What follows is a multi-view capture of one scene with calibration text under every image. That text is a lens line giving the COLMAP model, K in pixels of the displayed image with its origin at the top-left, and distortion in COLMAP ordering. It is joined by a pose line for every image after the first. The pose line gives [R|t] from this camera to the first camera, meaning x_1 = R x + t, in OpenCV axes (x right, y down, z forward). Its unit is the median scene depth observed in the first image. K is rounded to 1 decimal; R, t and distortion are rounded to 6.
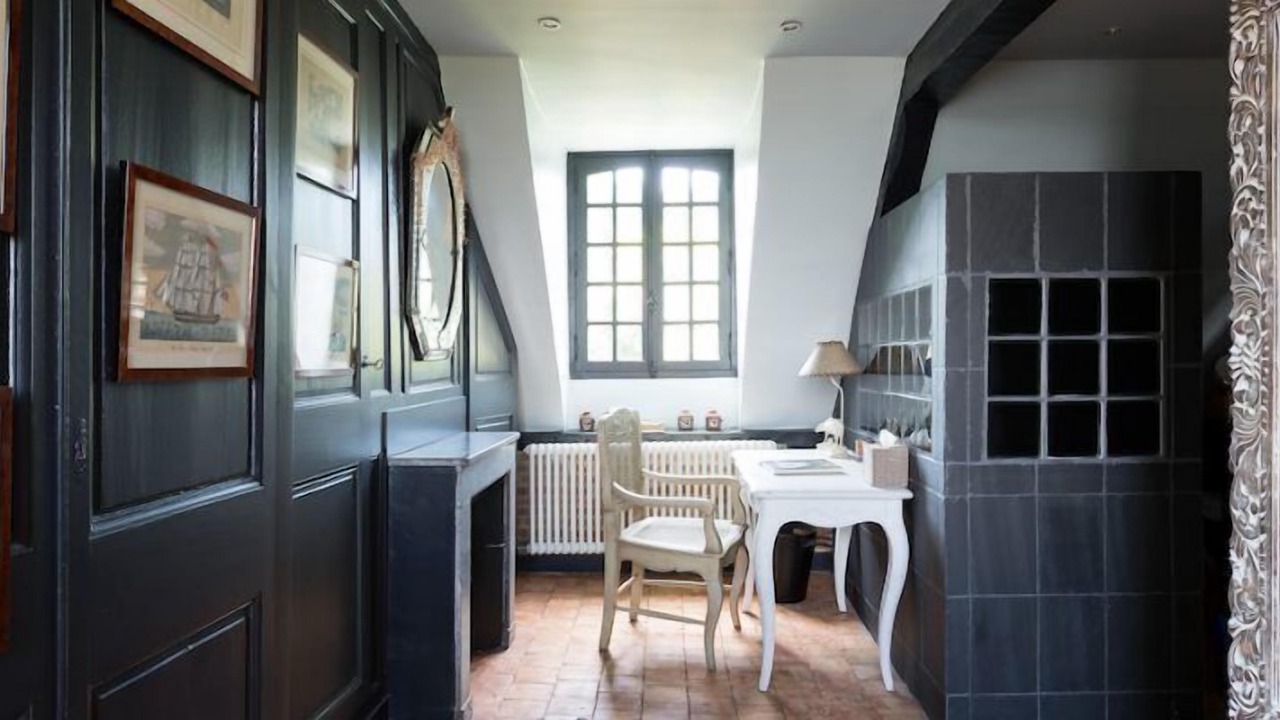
lens RADIAL K [[915.6, 0, 640.0], [0, 915.6, 360.0], [0, 0, 1]] dist [-0.067320, 0.002280]
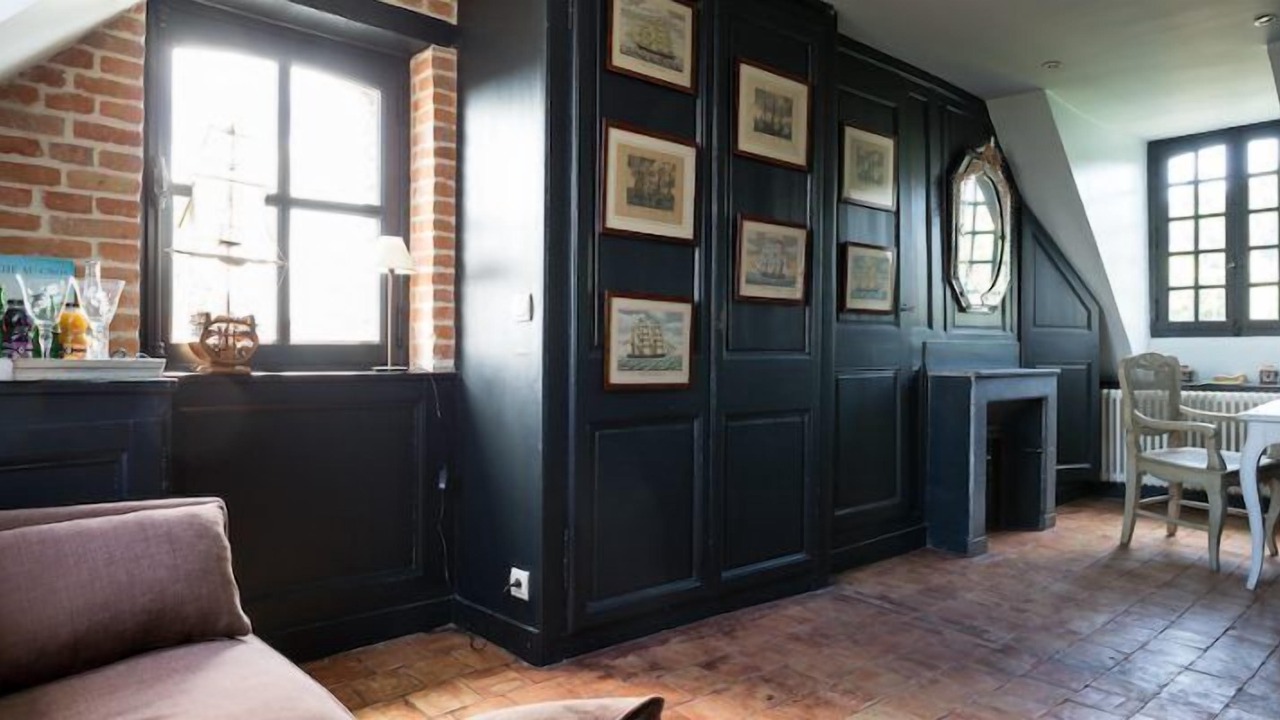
lens RADIAL K [[837.2, 0, 640.0], [0, 837.2, 360.0], [0, 0, 1]] dist [0.045435, 0.000854]
pose [[0.709544, 0.024467, -0.704236, 0.327688], [-0.014118, 0.999690, 0.020507, 0.053884], [0.704520, -0.004608, 0.709670, -0.324160]]
